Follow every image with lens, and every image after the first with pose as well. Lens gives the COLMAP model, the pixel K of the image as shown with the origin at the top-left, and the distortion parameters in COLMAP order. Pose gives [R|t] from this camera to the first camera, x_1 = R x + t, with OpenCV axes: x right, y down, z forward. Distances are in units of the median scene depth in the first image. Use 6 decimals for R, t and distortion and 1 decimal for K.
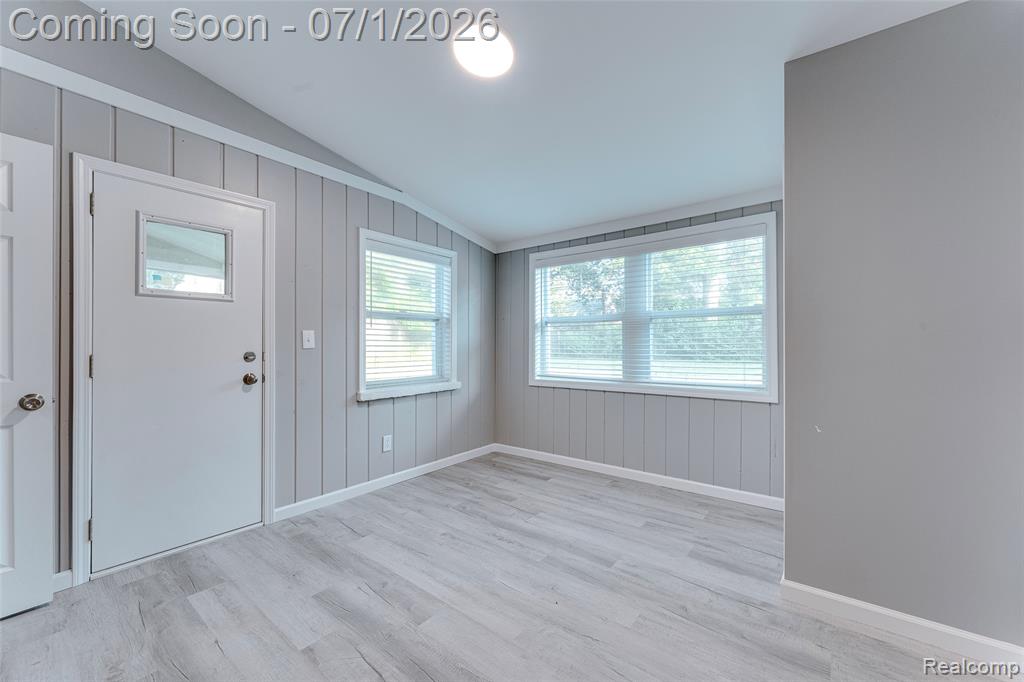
lens RADIAL K [[408.9, 0, 510.6], [0, 408.9, 346.8], [0, 0, 1]] dist [0.001319, -0.000400]
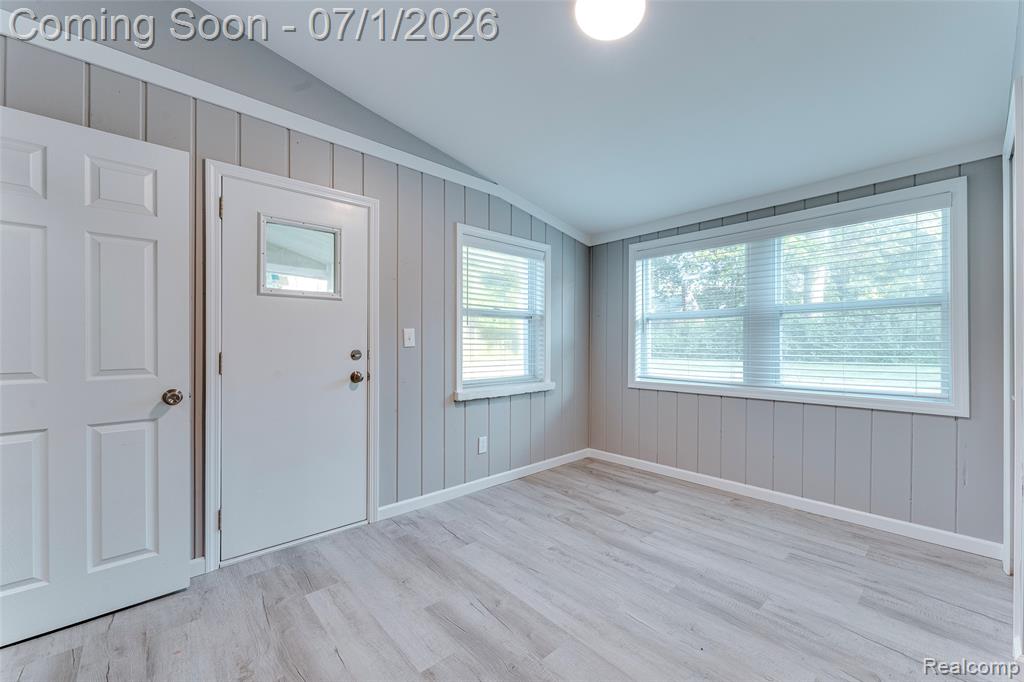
lens RADIAL K [[408.9, 0, 513.1], [0, 408.9, 347.4], [0, 0, 1]] dist [0.001319, -0.000400]
pose [[0.986593, 0.003387, -0.163168, -0.093622], [-0.002651, 0.999985, 0.004728, 0.000263], [0.163181, -0.004232, 0.986587, 0.073107]]
